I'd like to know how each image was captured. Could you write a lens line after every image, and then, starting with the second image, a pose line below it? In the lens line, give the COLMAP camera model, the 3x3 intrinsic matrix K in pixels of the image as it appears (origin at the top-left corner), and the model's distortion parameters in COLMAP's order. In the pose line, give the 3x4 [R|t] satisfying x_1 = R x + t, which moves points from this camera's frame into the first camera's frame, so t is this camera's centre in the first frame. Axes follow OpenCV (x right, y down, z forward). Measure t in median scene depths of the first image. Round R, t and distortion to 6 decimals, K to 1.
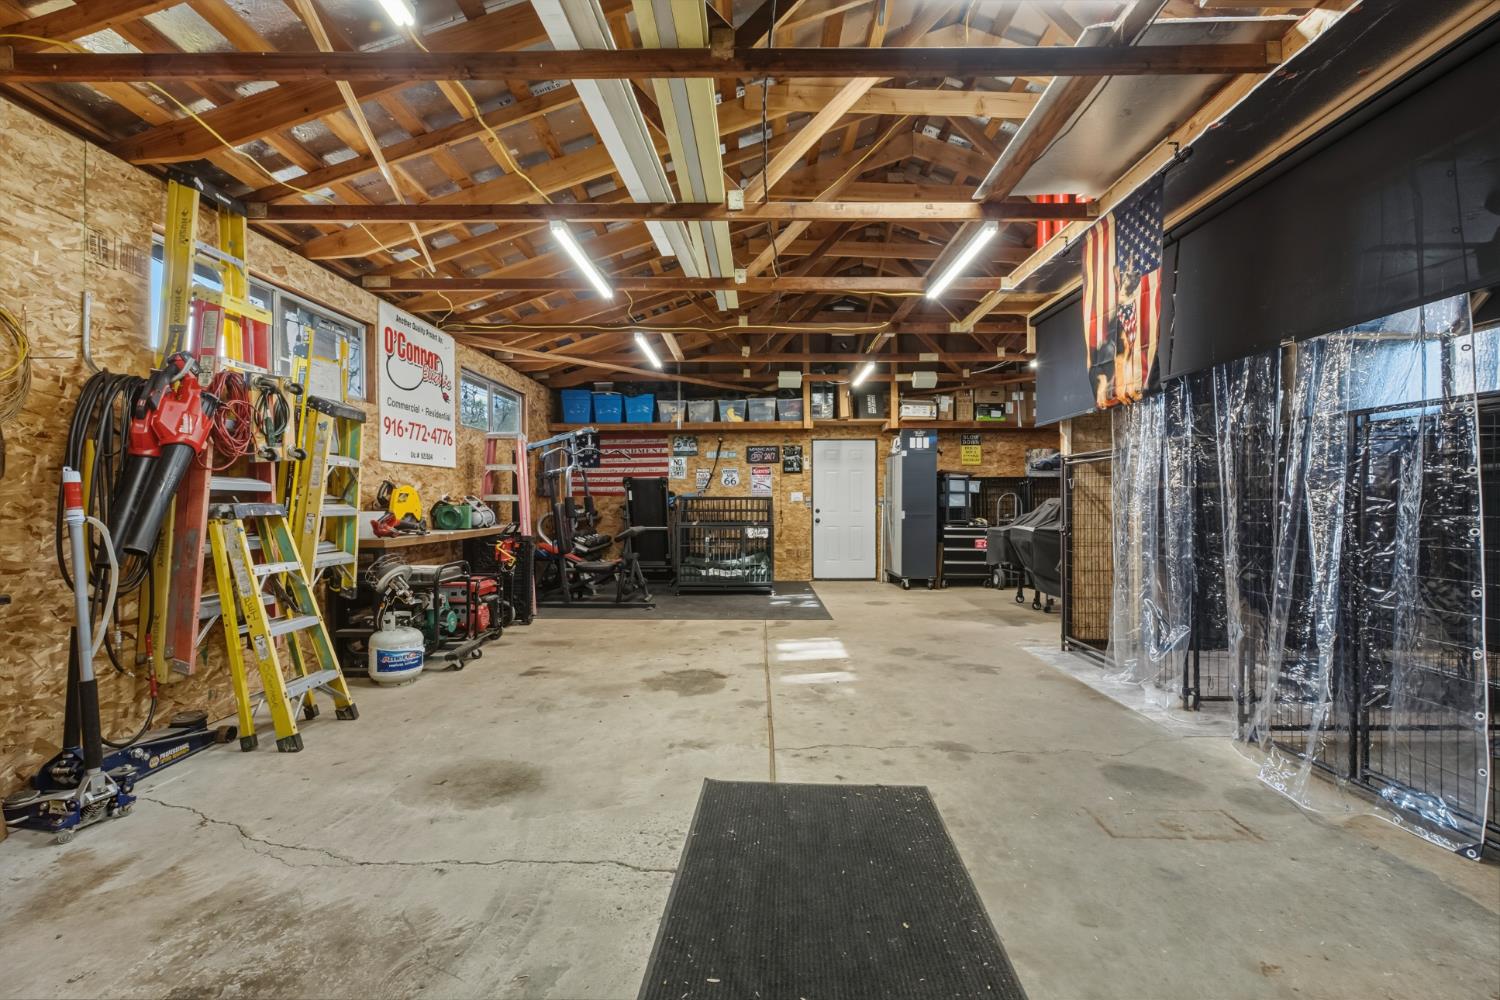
lens RADIAL K [[652.4, 0, 755.1], [0, 652.4, 500.7], [0, 0, 1]] dist [-0.005000, 0.001075]
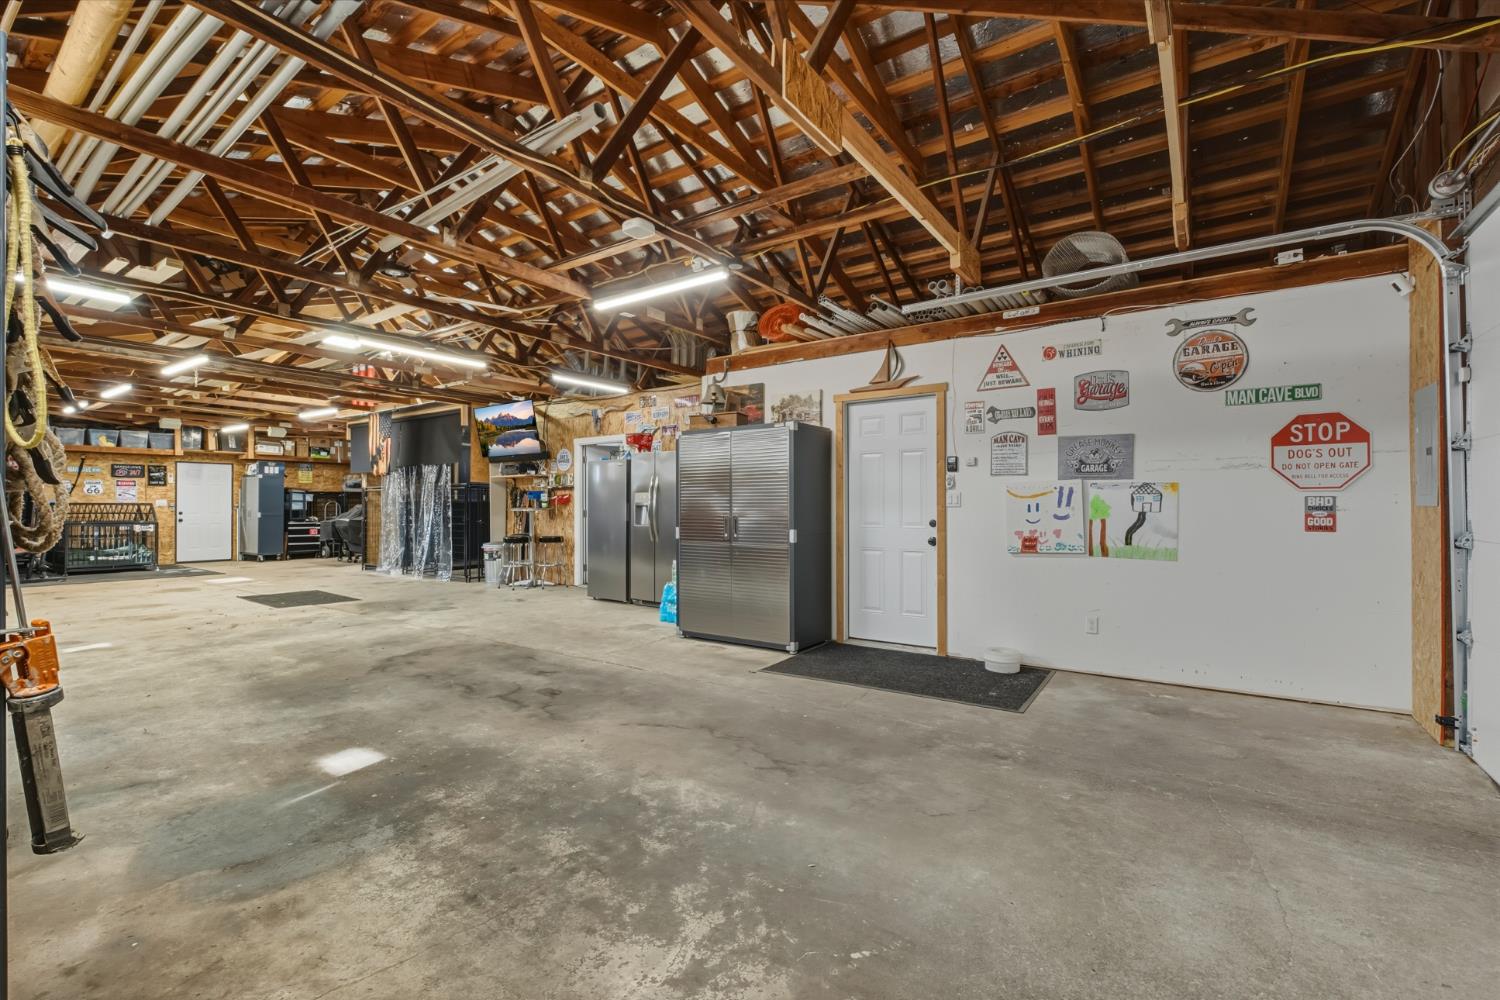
lens RADIAL K [[652.4, 0, 751.3], [0, 652.4, 501.8], [0, 0, 1]] dist [-0.005000, 0.001075]
pose [[0.570739, 0.006715, 0.821104, -0.368138], [-0.001897, 0.999975, -0.006859, -0.001489], [-0.821130, 0.002357, 0.570737, -0.836296]]
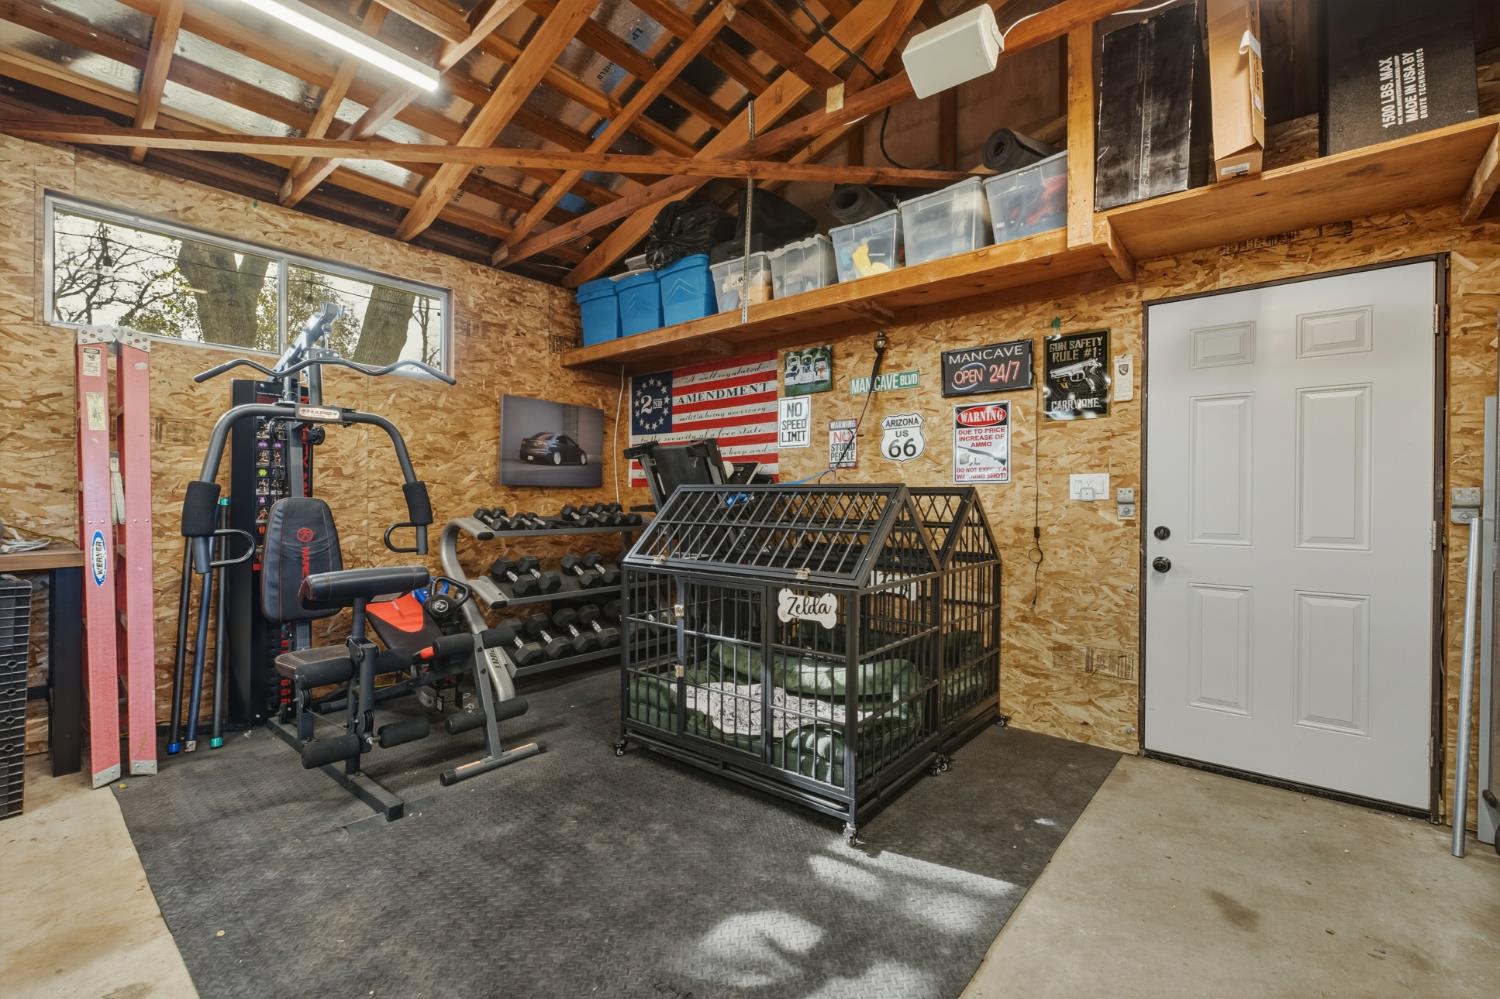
lens RADIAL K [[652.4, 0, 753.0], [0, 652.4, 501.6], [0, 0, 1]] dist [-0.005000, 0.001075]
pose [[0.768103, 0.010701, -0.640237, 0.151736], [-0.010750, 0.999935, 0.003816, 0.001915], [0.640236, 0.003951, 0.768168, 0.678008]]
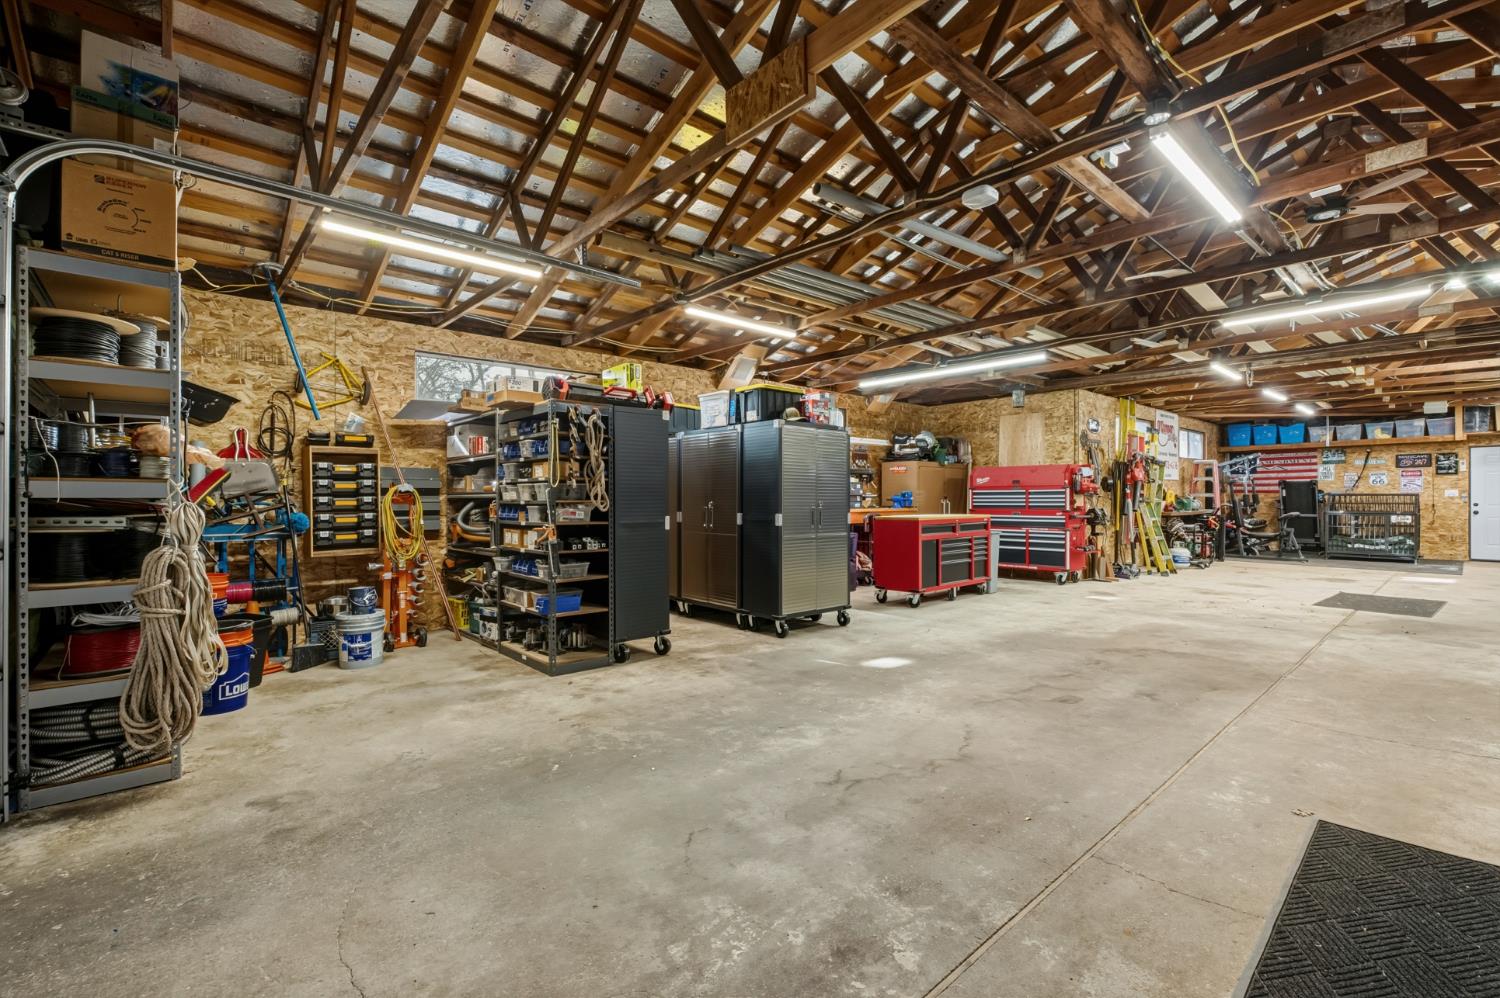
lens RADIAL K [[652.4, 0, 747.6], [0, 652.4, 498.9], [0, 0, 1]] dist [-0.005000, 0.001075]
pose [[0.666104, 0.003856, -0.745849, 0.099349], [0.000840, 0.999982, 0.005920, -0.003871], [0.745859, -0.004570, 0.666088, -0.894261]]
